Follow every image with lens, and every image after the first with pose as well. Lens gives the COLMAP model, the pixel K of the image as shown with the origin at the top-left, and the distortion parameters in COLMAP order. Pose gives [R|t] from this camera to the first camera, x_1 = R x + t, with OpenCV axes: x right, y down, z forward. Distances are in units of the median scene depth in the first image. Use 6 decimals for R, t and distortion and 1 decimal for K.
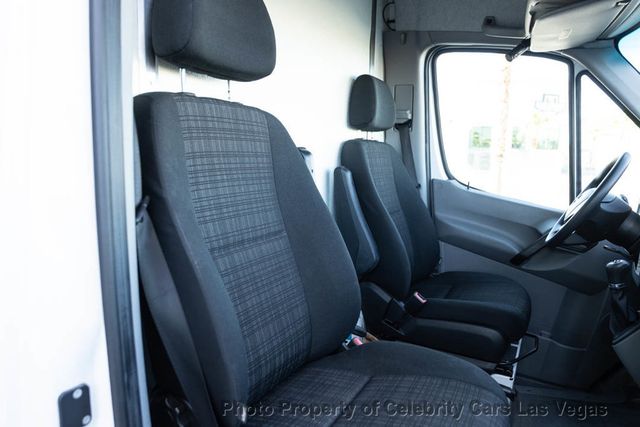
lens RADIAL K [[455.7, 0, 310.9], [0, 455.7, 211.1], [0, 0, 1]] dist [-0.001111, 0.002776]
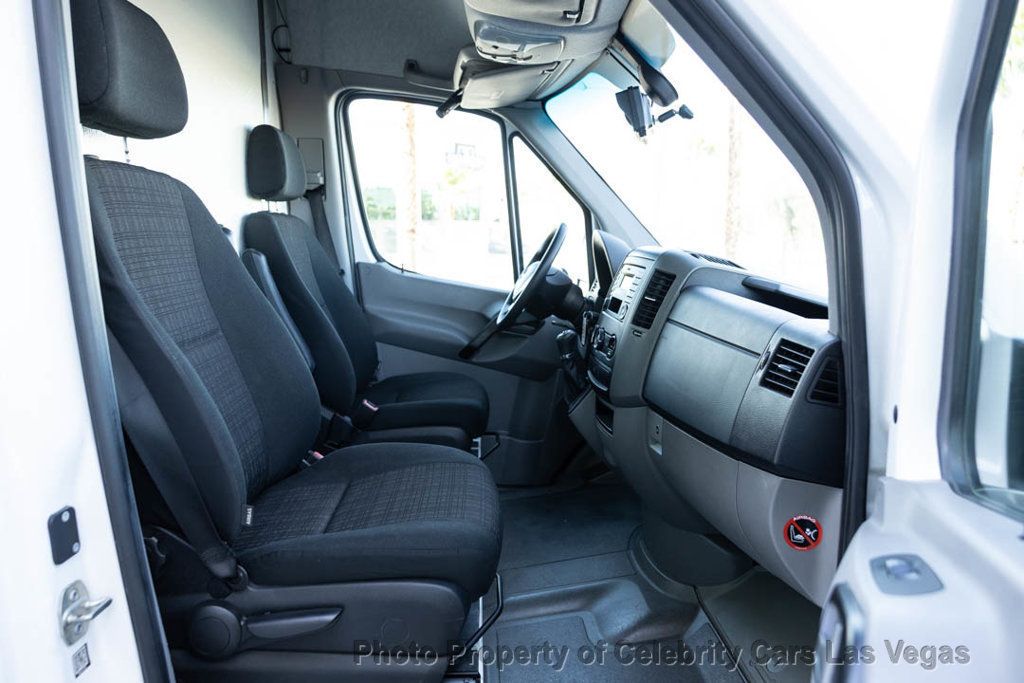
lens RADIAL K [[710.4, 0, 508.6], [0, 710.4, 337.6], [0, 0, 1]] dist [0.001331, 0.003972]
pose [[0.861256, -0.099348, 0.498366, -0.145847], [0.087434, 0.995049, 0.047260, 0.025522], [-0.500593, 0.002871, 0.865678, -0.196246]]
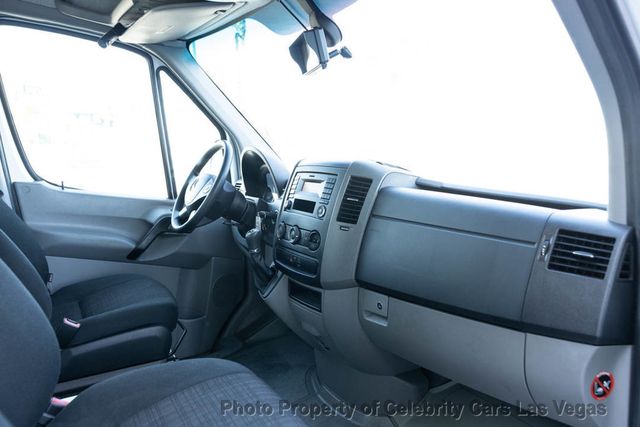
lens RADIAL K [[457.6, 0, 322.6], [0, 457.6, 213.7], [0, 0, 1]] dist [-0.001385, 0.000523]
pose [[0.517199, -0.161420, 0.840505, -0.164520], [0.146687, 0.984240, 0.098761, -0.018348], [-0.843201, 0.072212, 0.532727, 0.131982]]
